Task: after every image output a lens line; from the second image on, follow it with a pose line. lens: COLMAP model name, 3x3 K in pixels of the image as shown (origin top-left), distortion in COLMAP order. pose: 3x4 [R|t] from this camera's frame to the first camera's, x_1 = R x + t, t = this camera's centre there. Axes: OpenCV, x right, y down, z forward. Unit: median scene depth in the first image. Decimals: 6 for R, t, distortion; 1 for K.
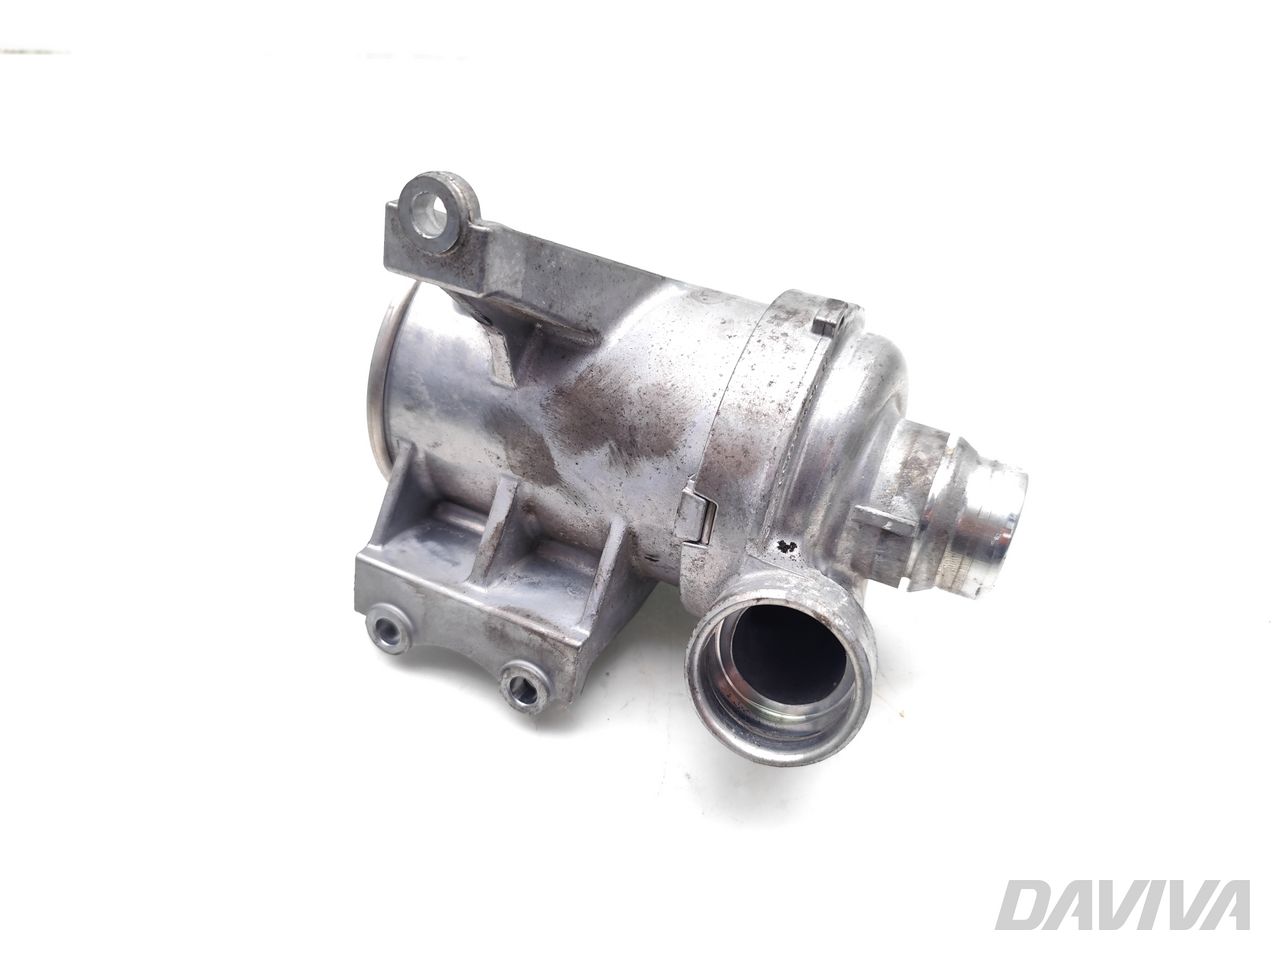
lens RADIAL K [[858.7, 0, 642.6], [0, 858.7, 474.0], [0, 0, 1]] dist [0.070219, -0.000059]
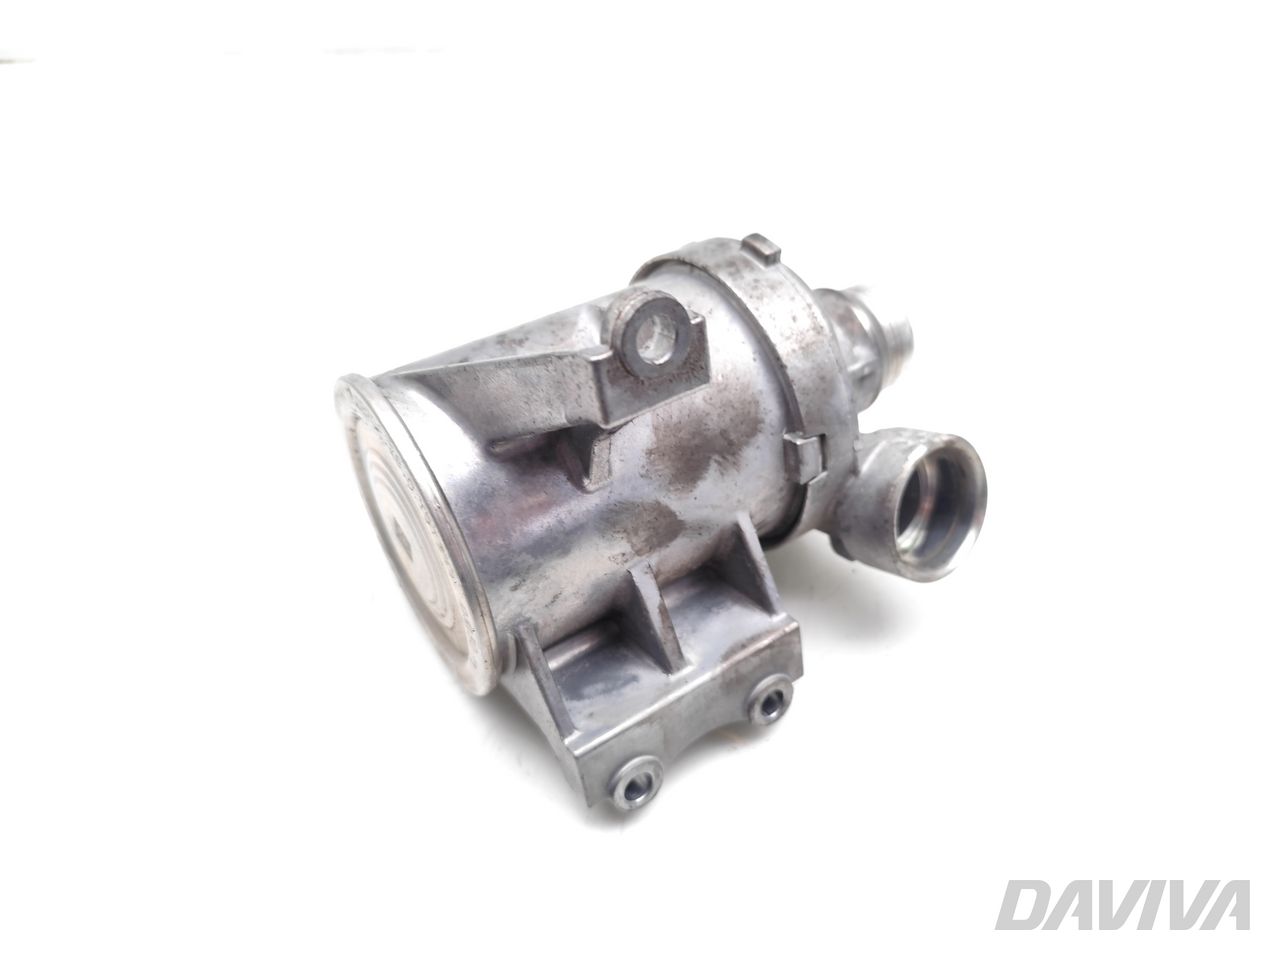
lens RADIAL K [[858.7, 0, 640.4], [0, 858.7, 488.3], [0, 0, 1]] dist [0.070219, -0.000059]
pose [[0.529387, -0.630818, 0.567290, -0.682579], [0.579181, 0.757332, 0.301658, -0.366170], [-0.619918, 0.168870, 0.766279, 0.279267]]
